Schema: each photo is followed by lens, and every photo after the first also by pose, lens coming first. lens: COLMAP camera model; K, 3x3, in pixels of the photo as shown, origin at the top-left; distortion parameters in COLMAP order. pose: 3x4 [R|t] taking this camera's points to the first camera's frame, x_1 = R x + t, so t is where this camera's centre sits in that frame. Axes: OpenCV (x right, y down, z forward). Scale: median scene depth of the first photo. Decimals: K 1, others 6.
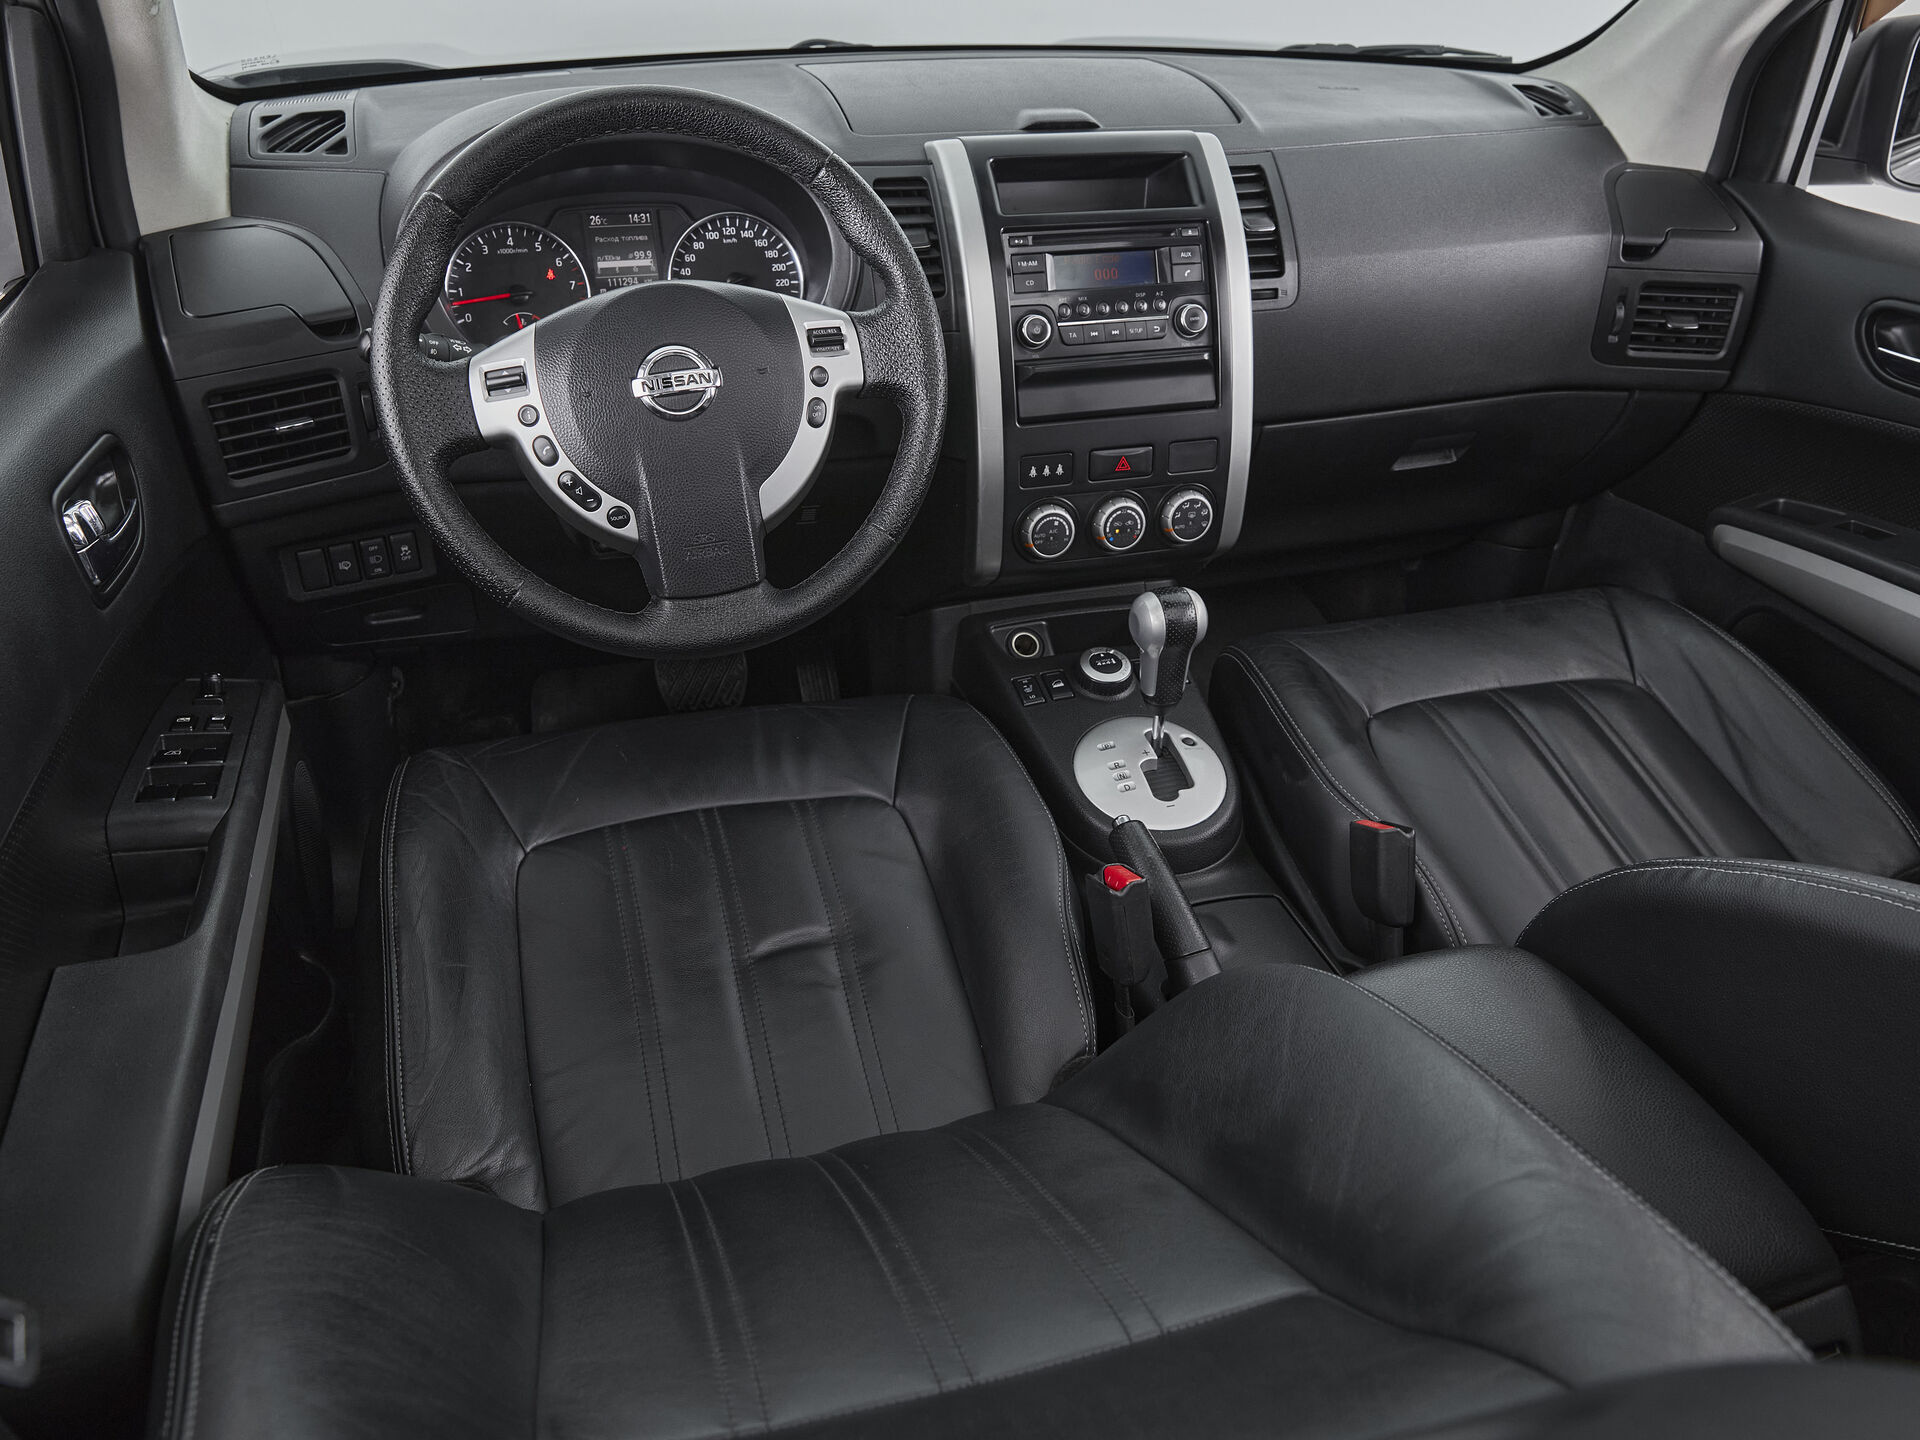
lens RADIAL K [[1469.7, 0, 967.2], [0, 1469.7, 740.0], [0, 0, 1]] dist [-0.009145, 0.003820]
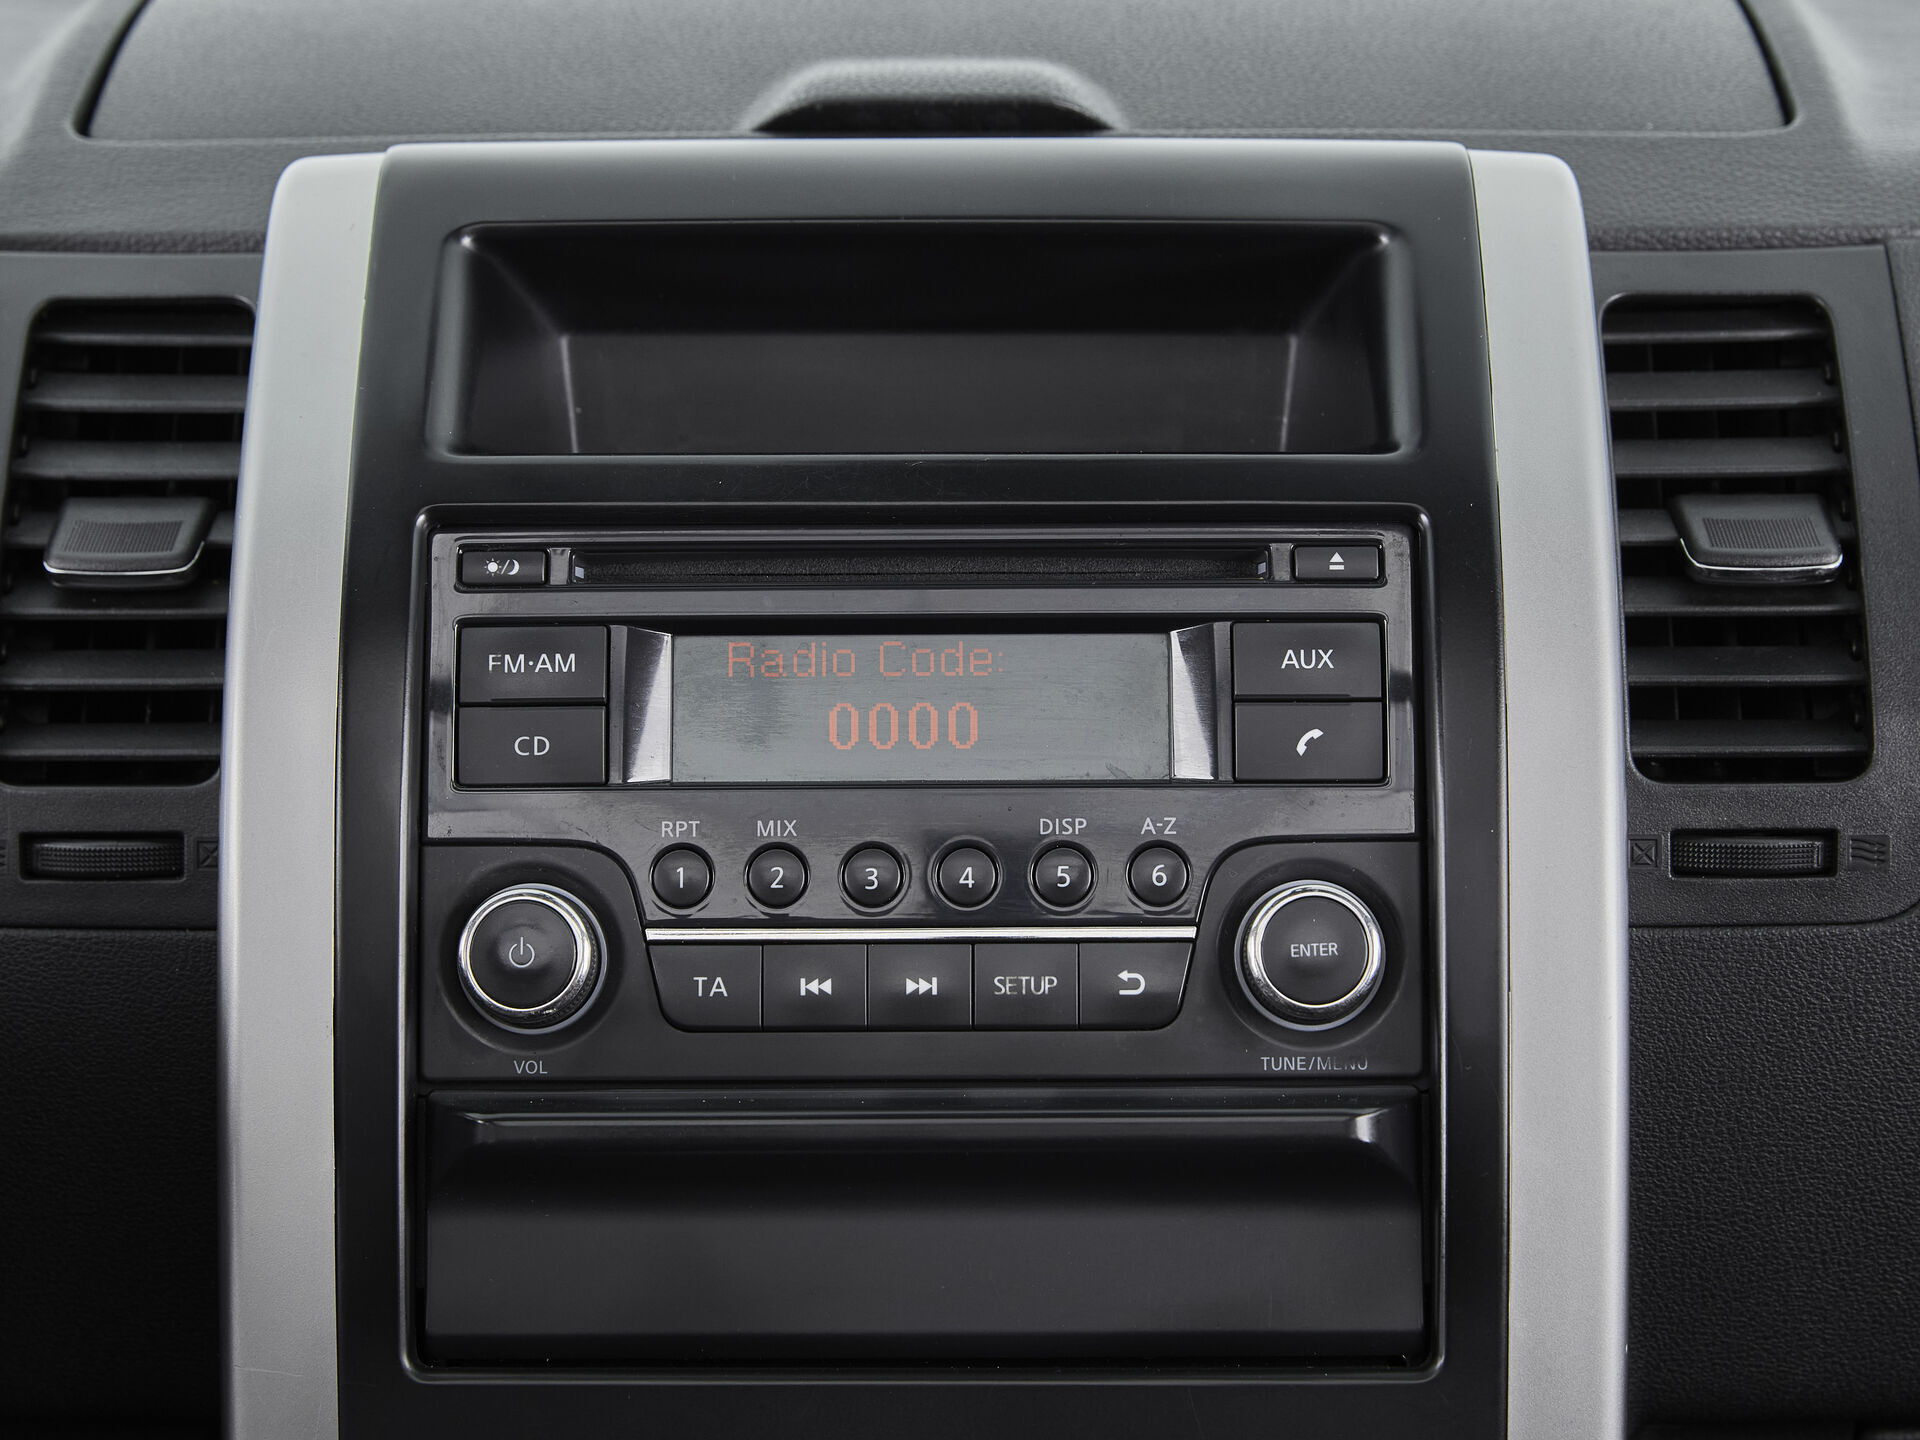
lens RADIAL K [[4071.2, 0, 971.1], [0, 4071.2, 725.4], [0, 0, 1]] dist [-0.101260, 0.000000]
pose [[0.948779, 0.056451, -0.310856, 0.283993], [-0.141395, 0.955743, -0.257999, -0.156573], [0.282534, 0.288737, 0.914771, 0.431365]]
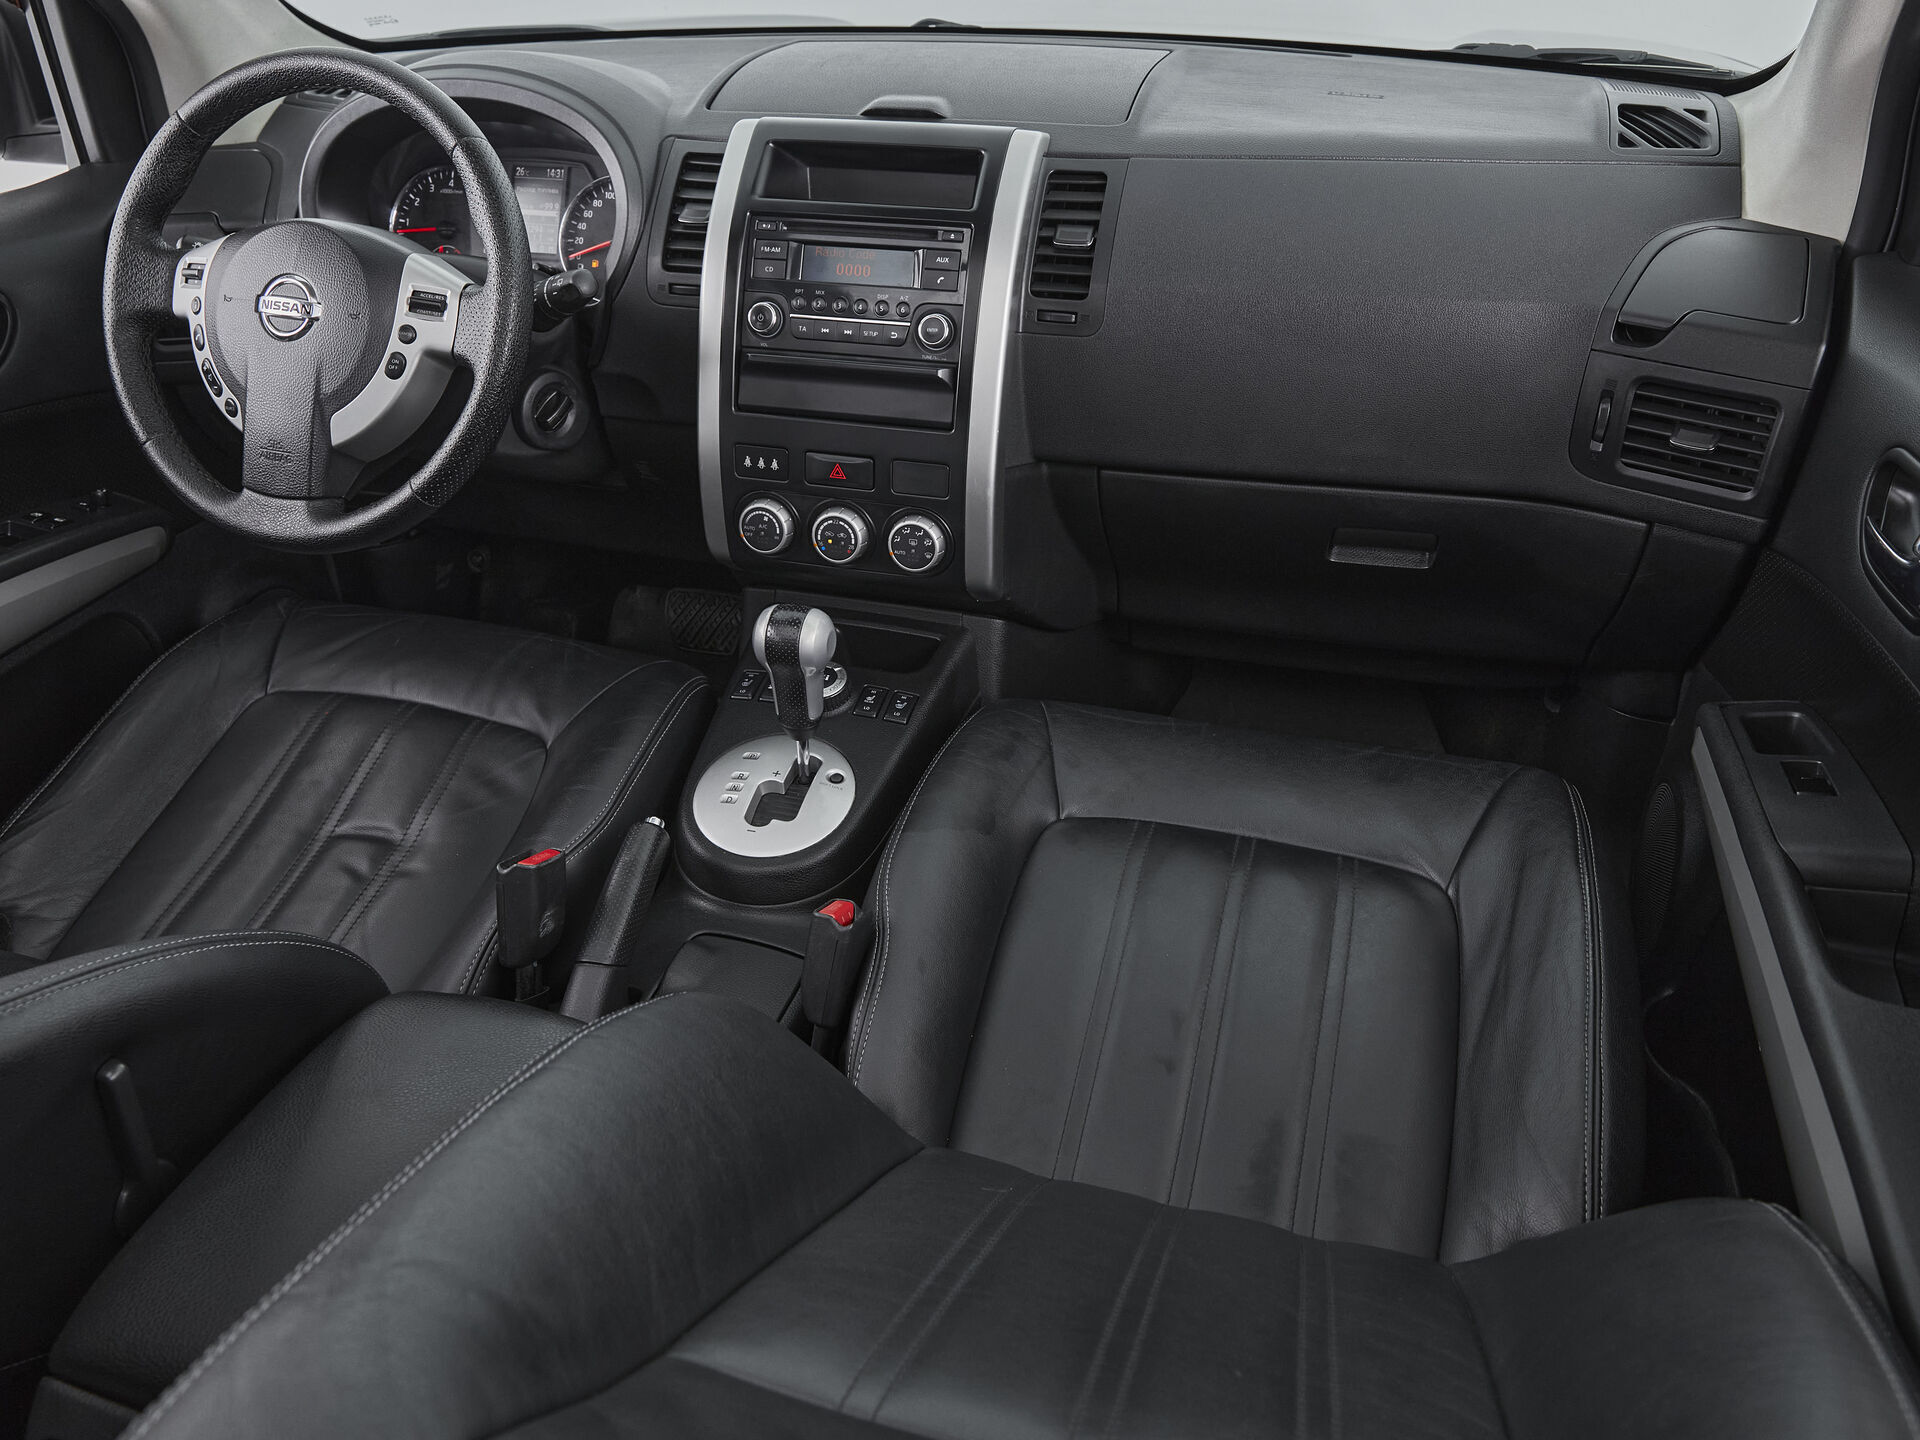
lens RADIAL K [[1469.7, 0, 944.1], [0, 1469.7, 727.0], [0, 0, 1]] dist [-0.009145, 0.003820]
pose [[0.823021, 0.268525, -0.500530, 0.671360], [-0.270555, 0.960140, 0.070224, -0.114674], [0.499435, 0.077625, 0.862867, 0.233196]]
